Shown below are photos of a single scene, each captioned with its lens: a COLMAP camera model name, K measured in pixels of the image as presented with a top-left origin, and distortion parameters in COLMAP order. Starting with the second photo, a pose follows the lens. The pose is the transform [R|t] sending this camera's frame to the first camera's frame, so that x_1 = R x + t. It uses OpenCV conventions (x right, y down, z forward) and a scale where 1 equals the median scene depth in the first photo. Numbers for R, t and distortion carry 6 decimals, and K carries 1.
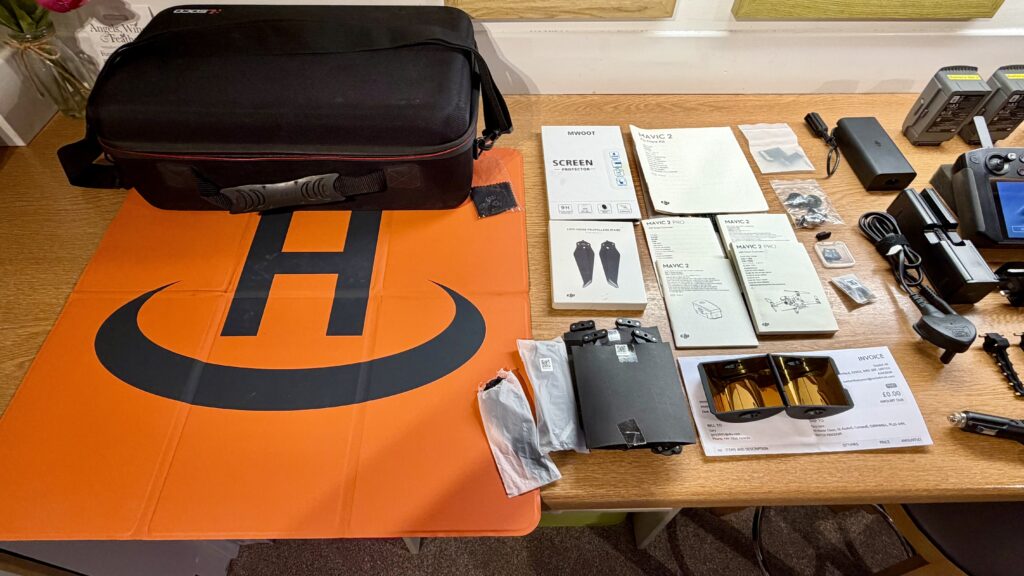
lens RADIAL K [[549.0, 0, 512.0], [0, 549.0, 288.0], [0, 0, 1]] dist [0.001626, -0.001137]
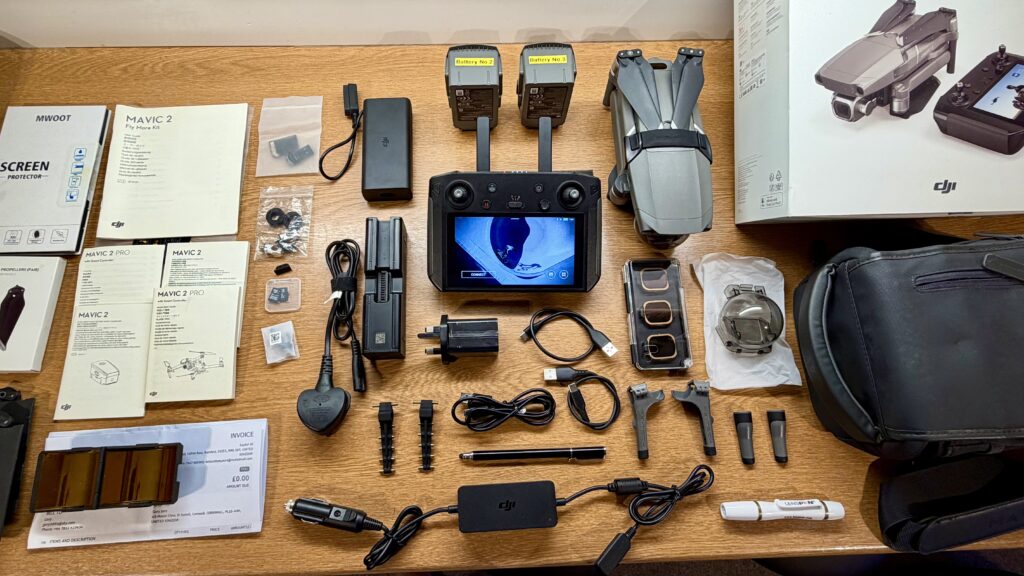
lens RADIAL K [[549.0, 0, 512.0], [0, 549.0, 288.0], [0, 0, 1]] dist [0.001626, -0.001137]
pose [[0.999813, -0.007714, 0.017746, 0.938875], [0.001337, 0.942446, 0.334357, -0.370881], [-0.019304, -0.334270, 0.942280, 0.140413]]
